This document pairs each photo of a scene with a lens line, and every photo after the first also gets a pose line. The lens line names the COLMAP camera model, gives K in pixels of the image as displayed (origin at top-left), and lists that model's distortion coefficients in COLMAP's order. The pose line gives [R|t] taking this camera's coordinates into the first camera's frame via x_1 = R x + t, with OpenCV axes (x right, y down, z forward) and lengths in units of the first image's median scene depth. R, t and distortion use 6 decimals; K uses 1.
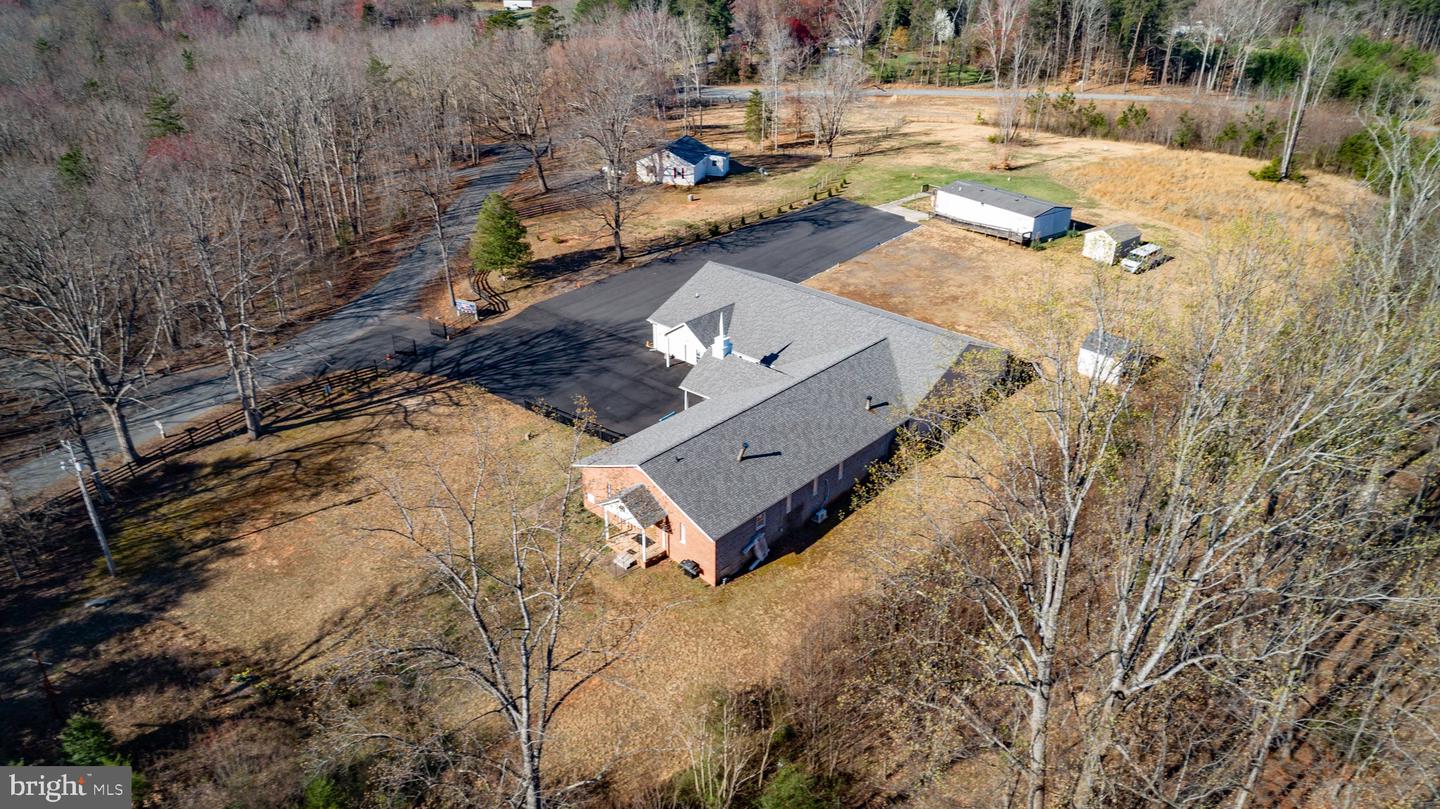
lens RADIAL K [[964.9, 0, 715.2], [0, 964.9, 404.9], [0, 0, 1]] dist [-0.002275, 0.000275]
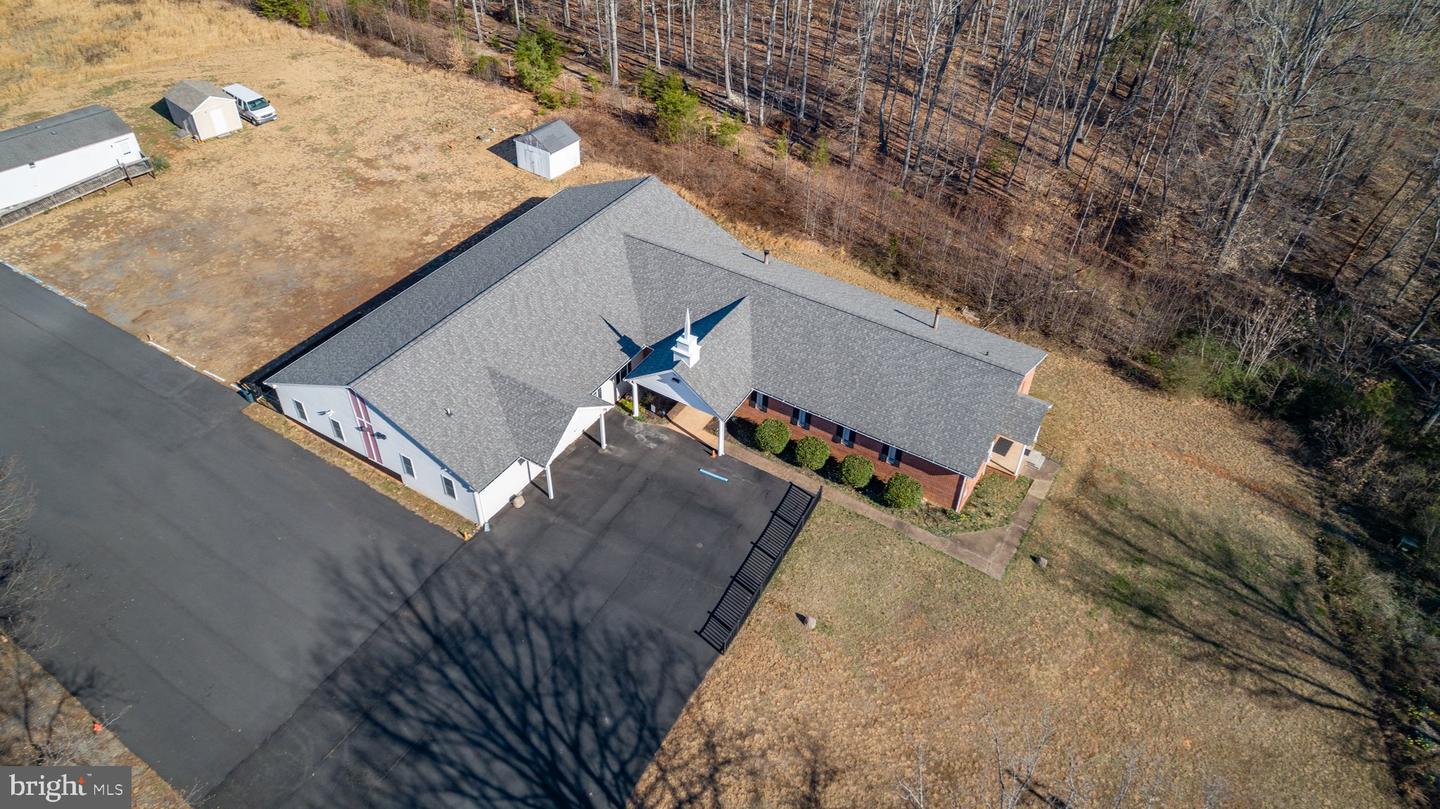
lens RADIAL K [[971.2, 0, 720.0], [0, 971.2, 404.5], [0, 0, 1]] dist [-0.005072, 0.001156]
pose [[-0.191759, -0.648038, 0.737072, -0.480683], [0.434946, 0.617120, 0.655732, -0.429929], [-0.879801, 0.446329, 0.163523, 0.753508]]
